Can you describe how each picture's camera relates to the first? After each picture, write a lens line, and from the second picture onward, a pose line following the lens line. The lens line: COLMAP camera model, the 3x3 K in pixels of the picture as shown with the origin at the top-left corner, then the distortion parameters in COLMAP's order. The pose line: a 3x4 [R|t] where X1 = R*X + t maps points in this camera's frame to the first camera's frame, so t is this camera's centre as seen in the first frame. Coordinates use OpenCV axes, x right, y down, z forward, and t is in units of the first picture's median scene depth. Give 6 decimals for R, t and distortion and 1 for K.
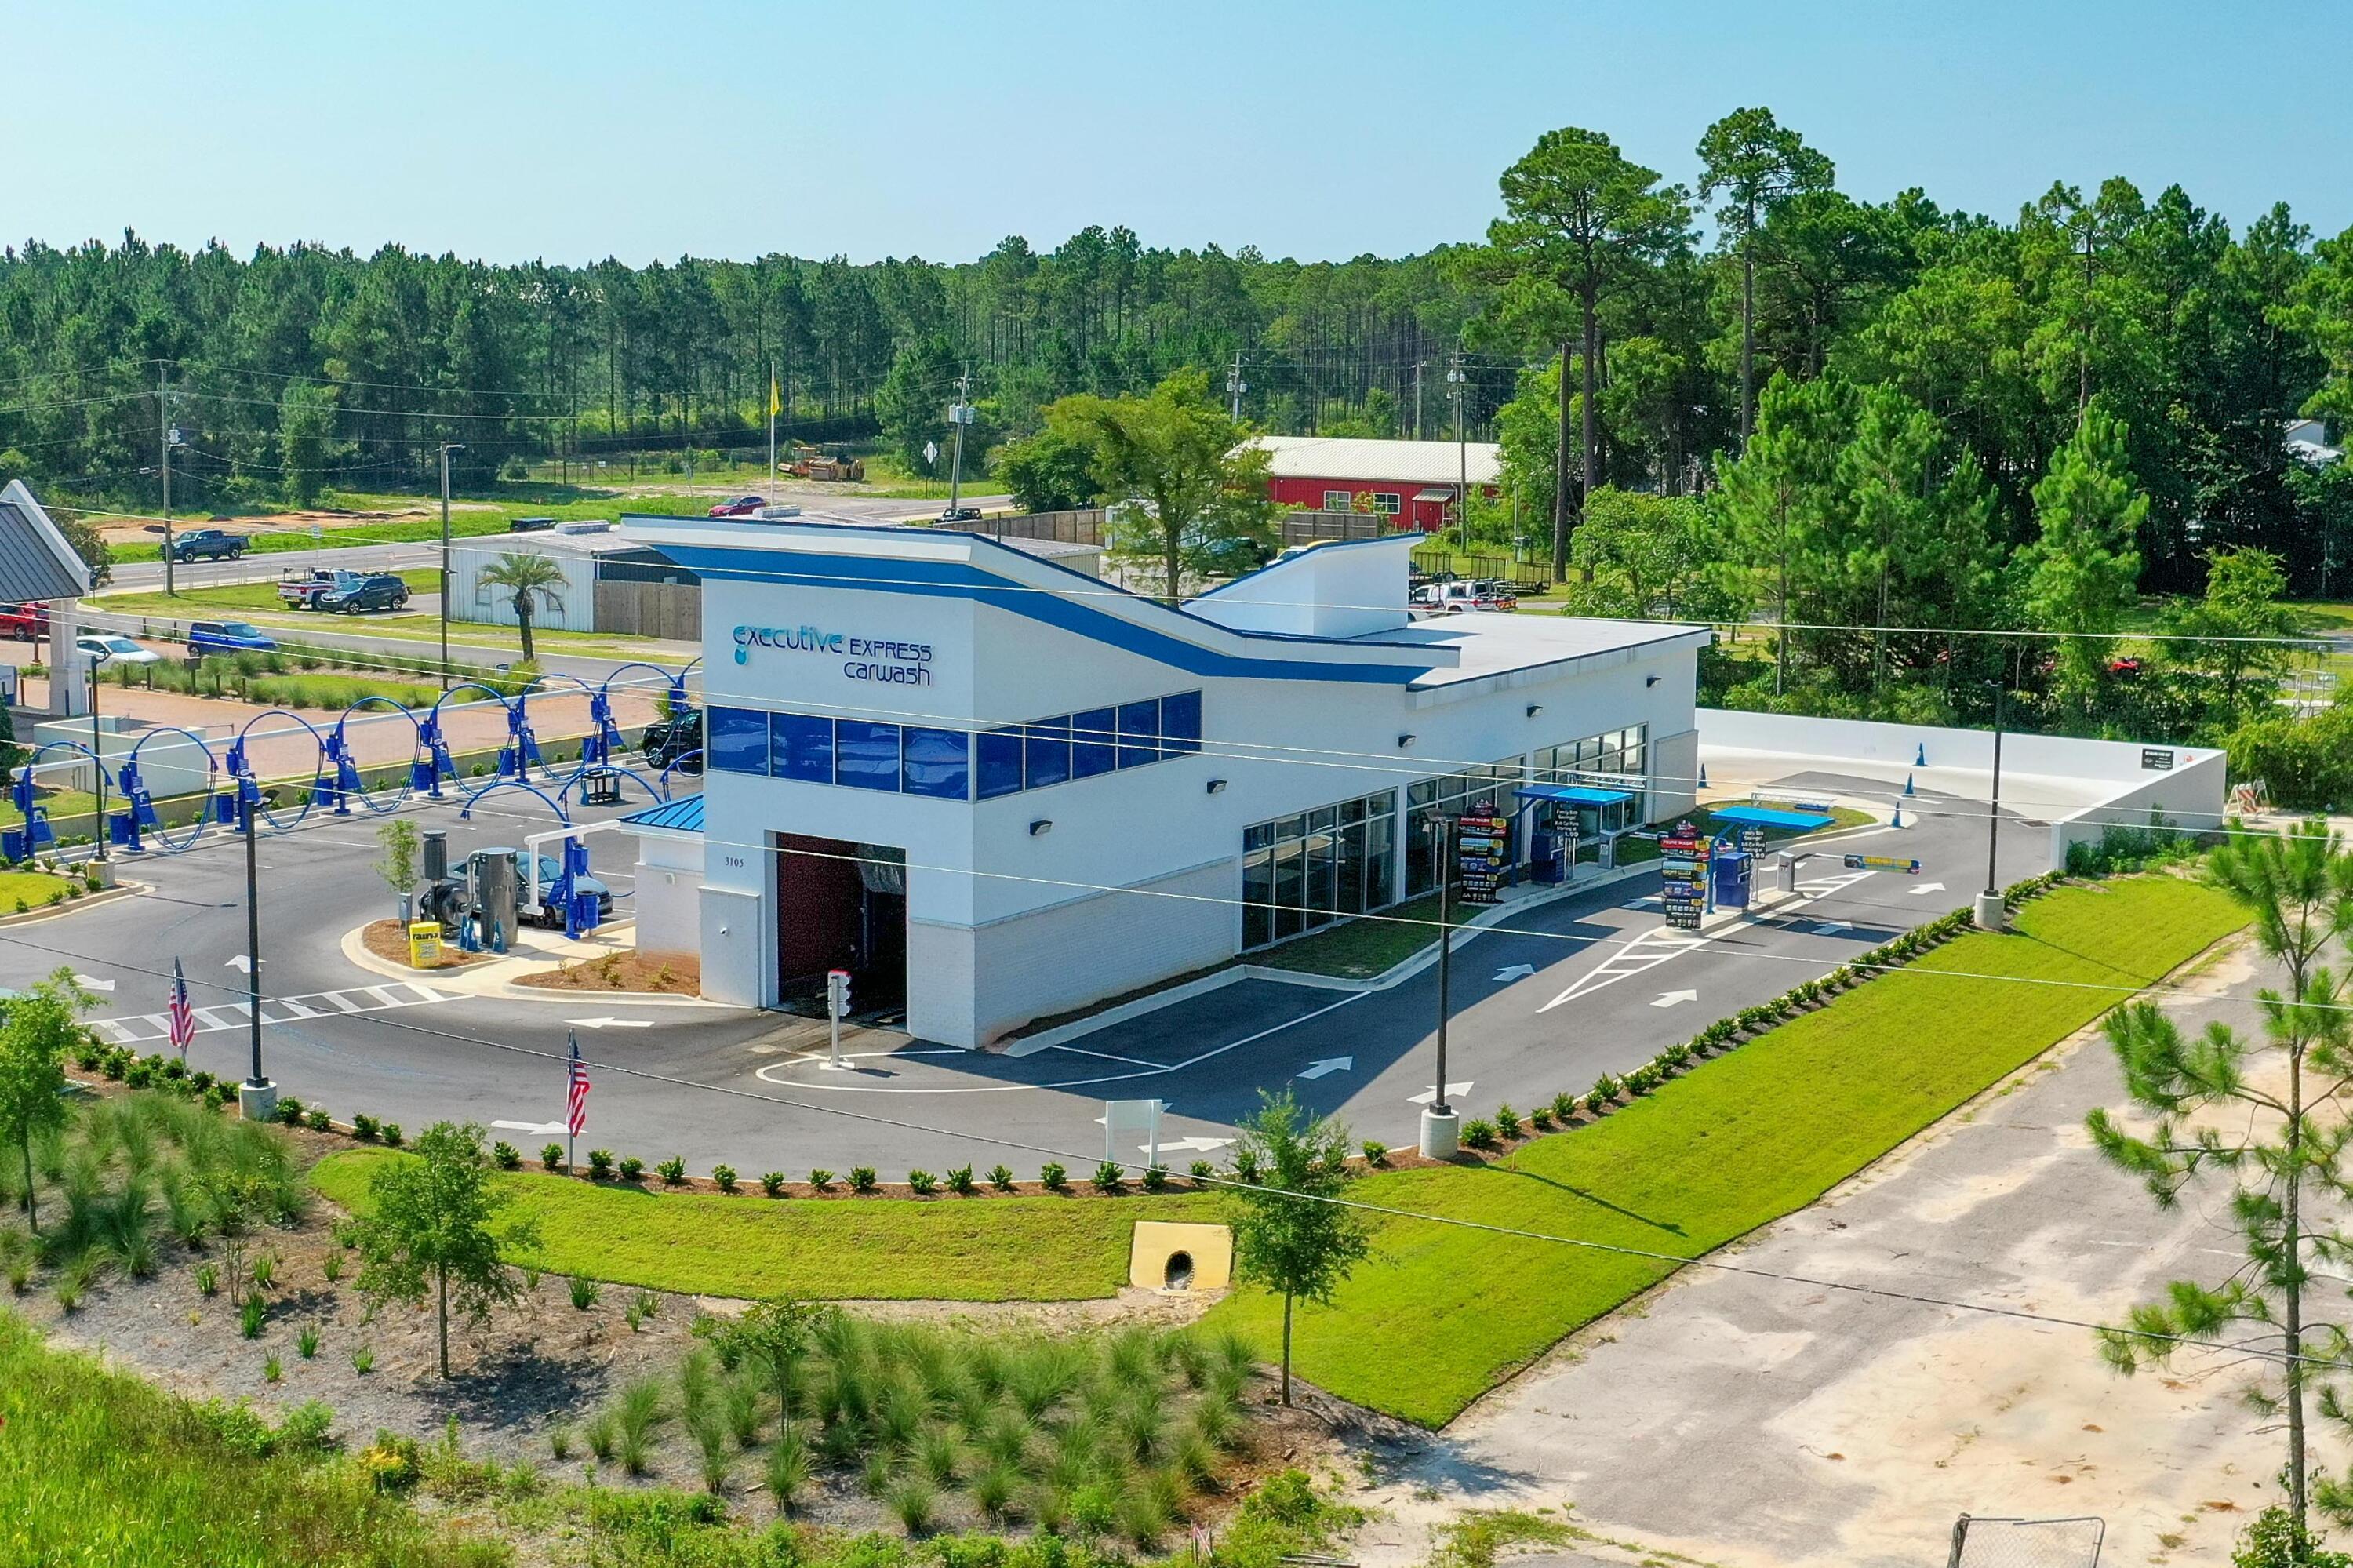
lens RADIAL K [[3052.3, 0, 1099.2], [0, 3052.3, 776.7], [0, 0, 1]] dist [-0.009546, 0.021063]
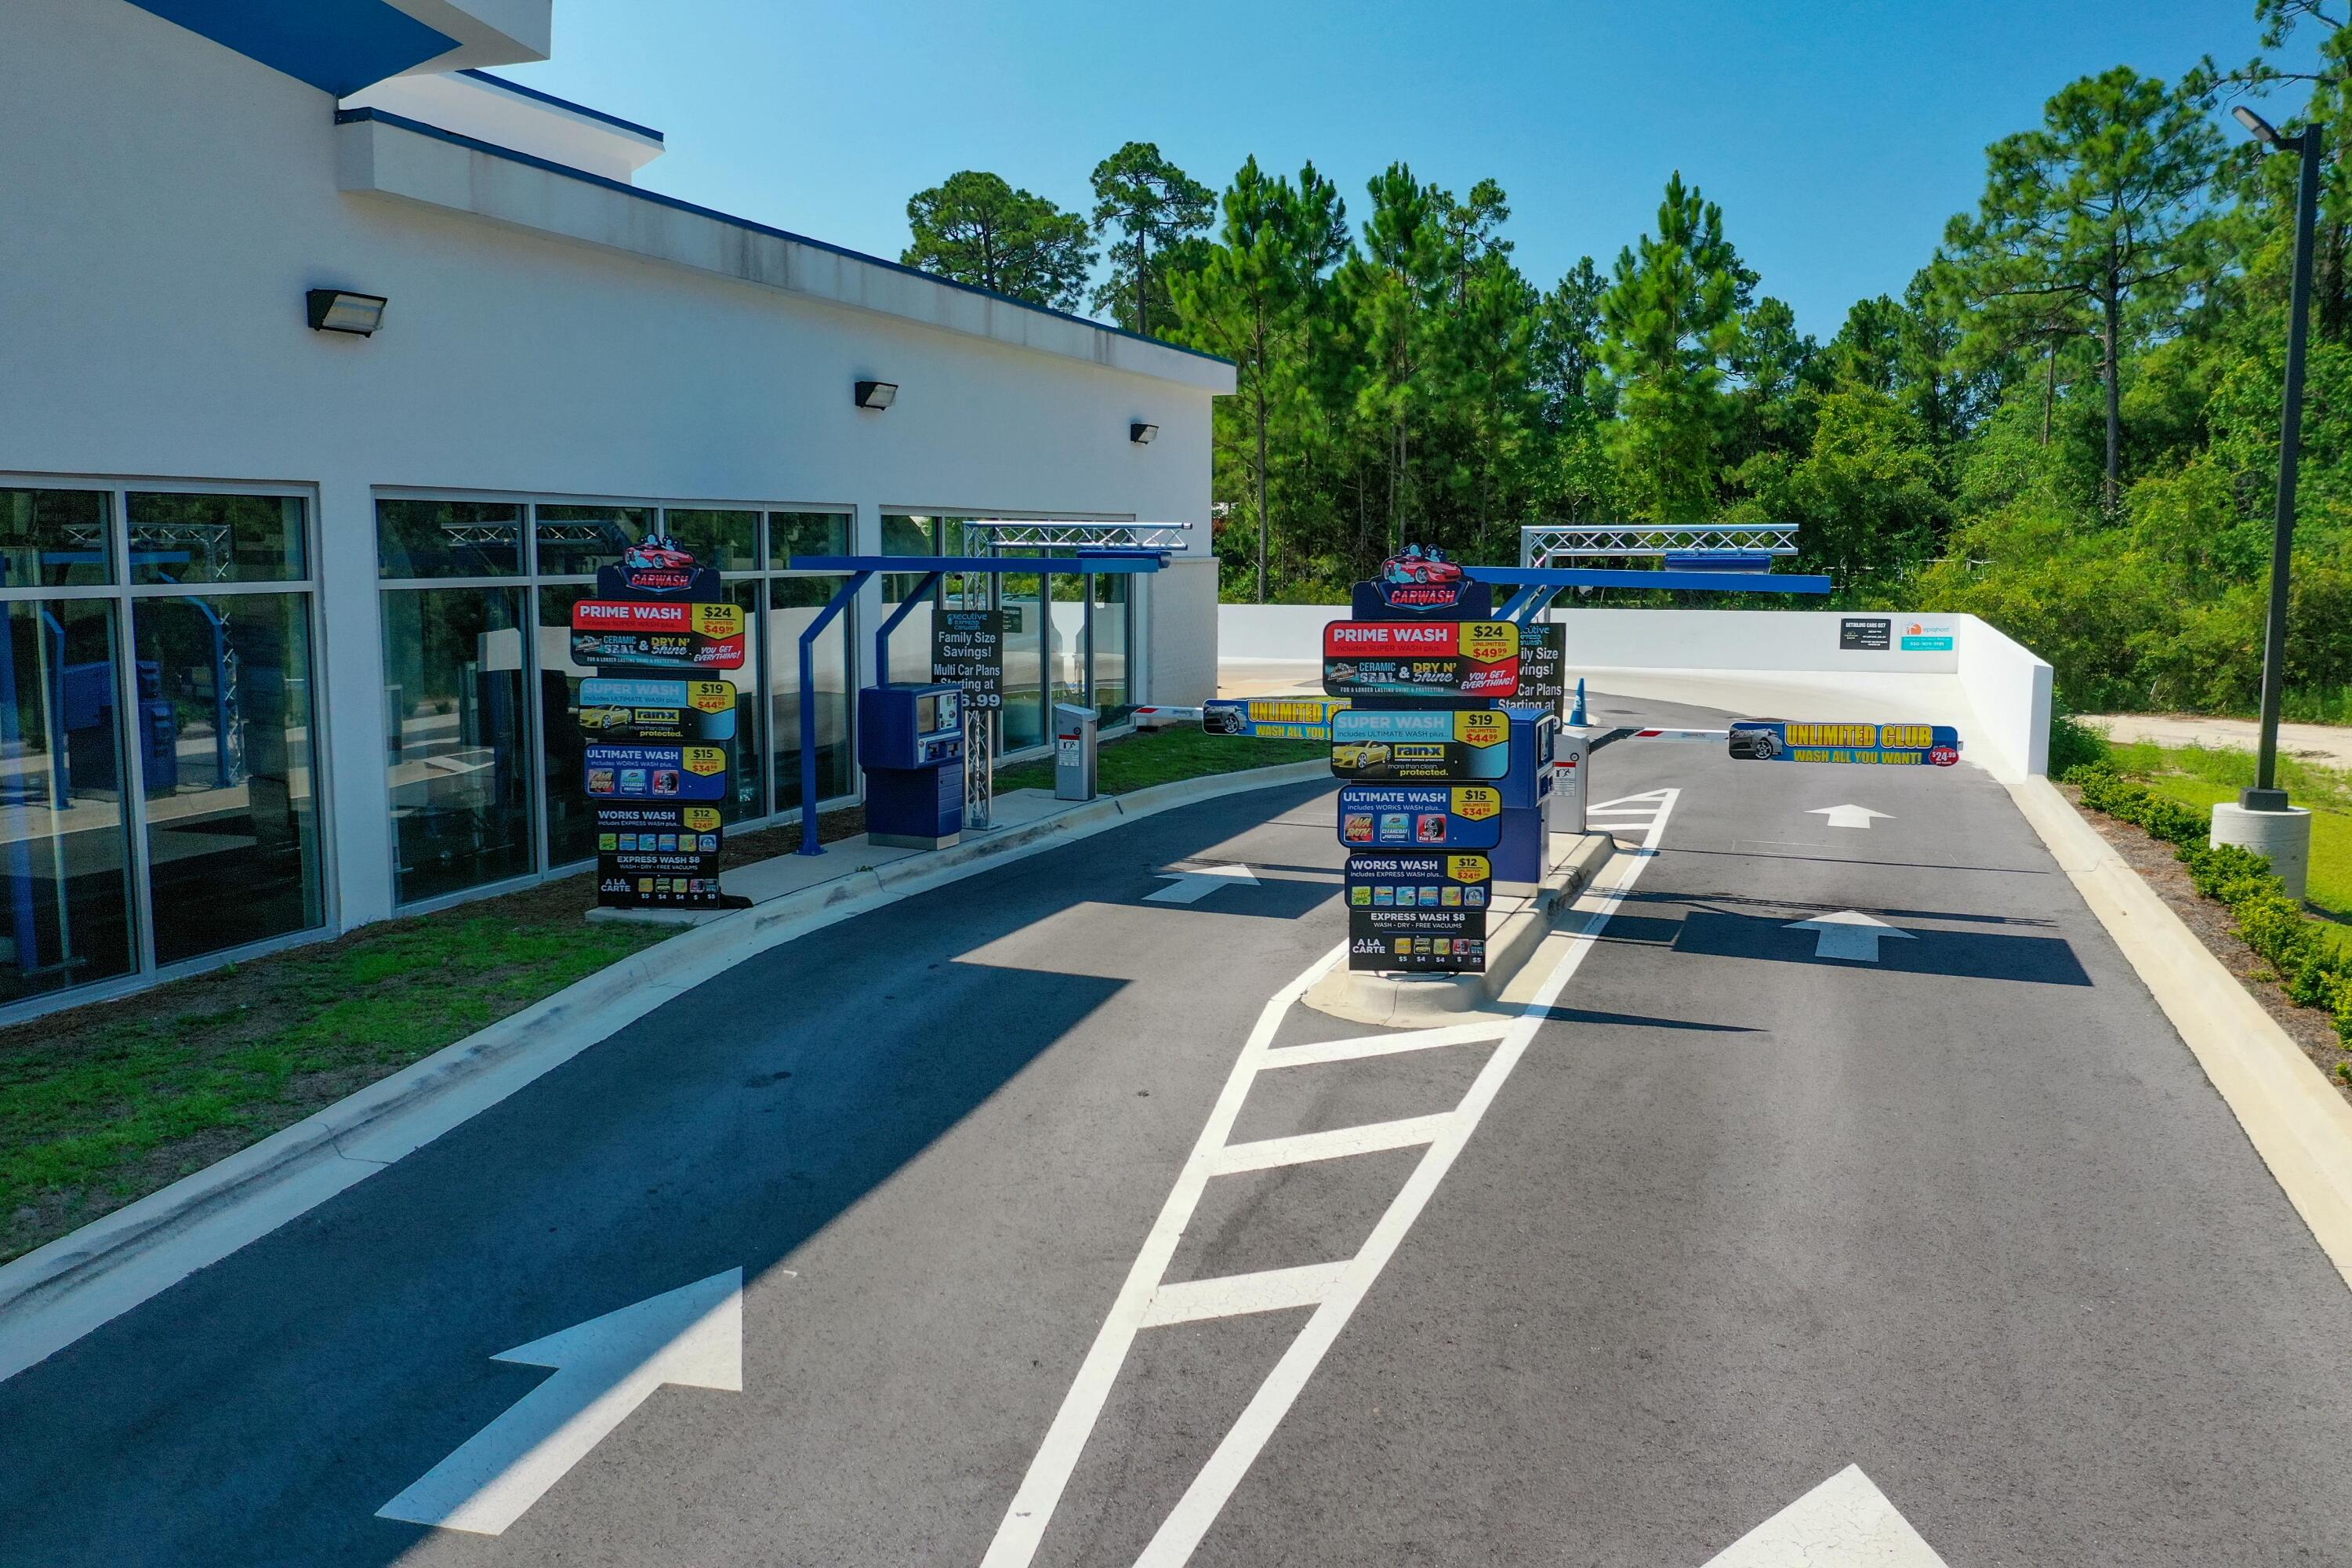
lens RADIAL K [[1840.6, 0, 1164.2], [0, 1840.6, 777.8], [0, 0, 1]] dist [-0.003867, -0.000034]
pose [[0.969965, -0.033809, 0.240882, 0.120852], [0.039180, 0.999078, -0.017539, 0.031683], [-0.240067, 0.026450, 0.970396, 0.770482]]
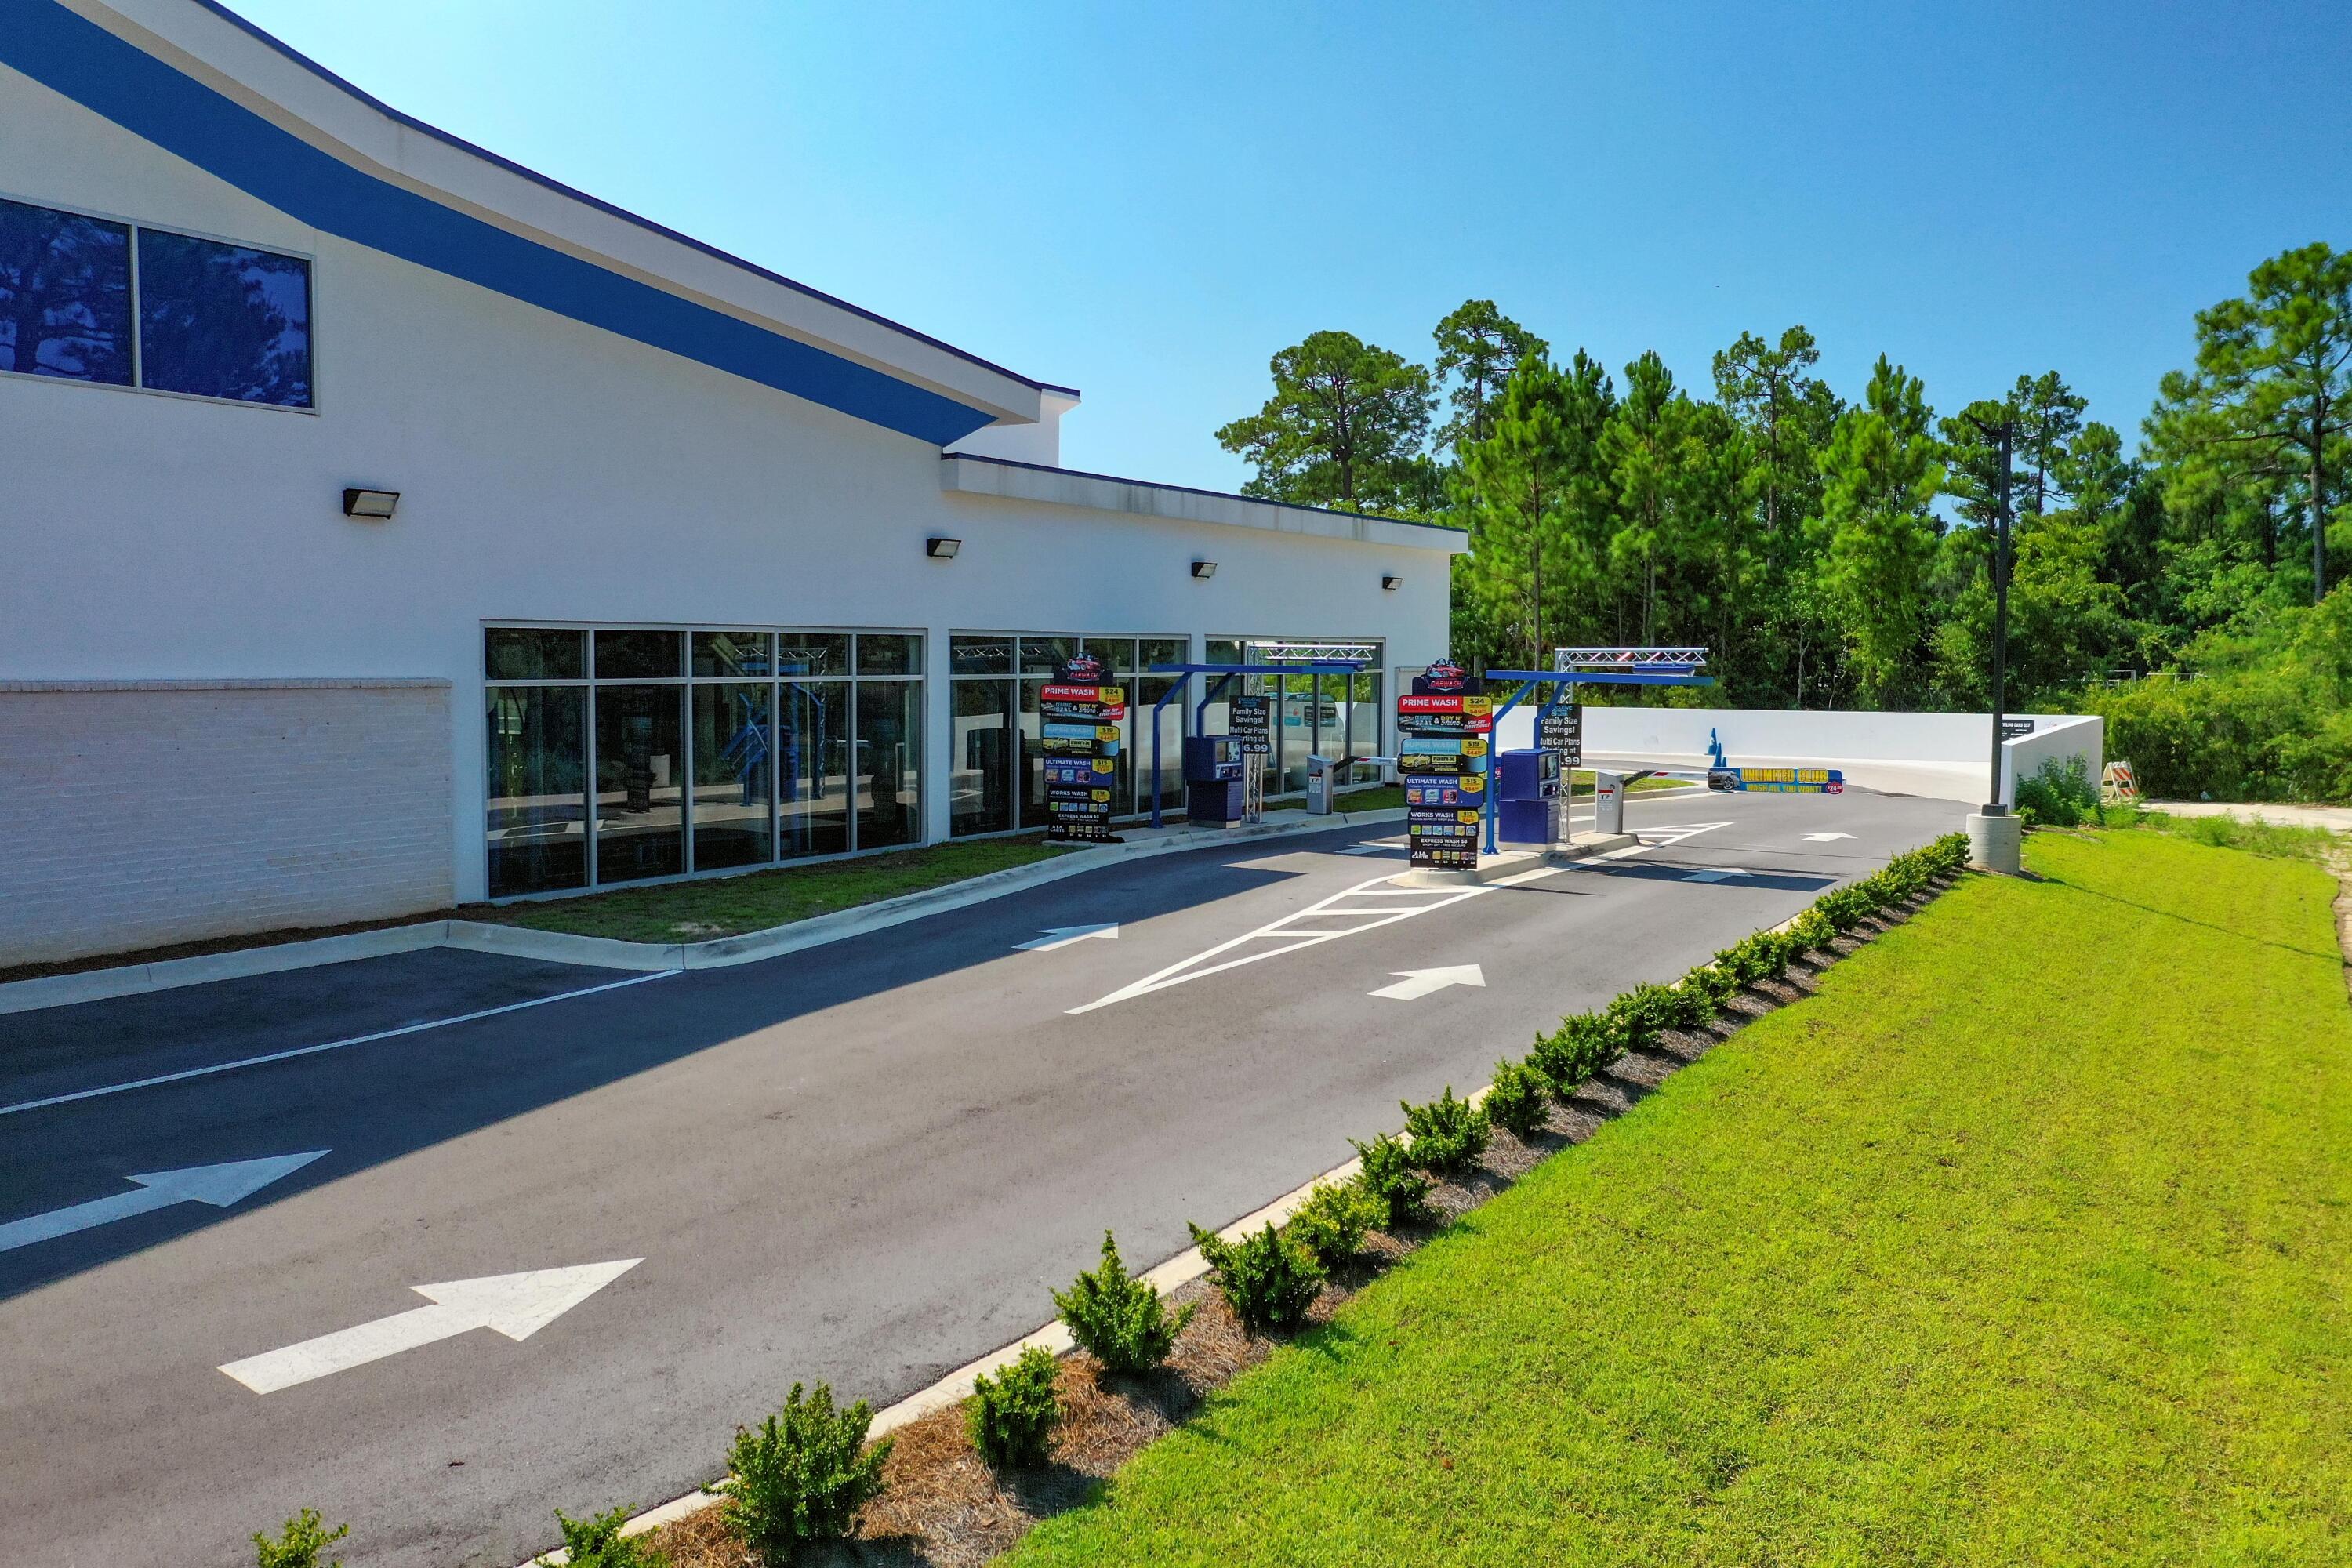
lens RADIAL K [[1840.6, 0, 1164.2], [0, 1840.6, 777.8], [0, 0, 1]] dist [-0.003867, -0.000034]
pose [[0.998939, -0.003718, 0.045907, 0.116714], [0.007539, 0.996492, -0.083346, 0.054083], [-0.045436, 0.083604, 0.995463, 0.620770]]
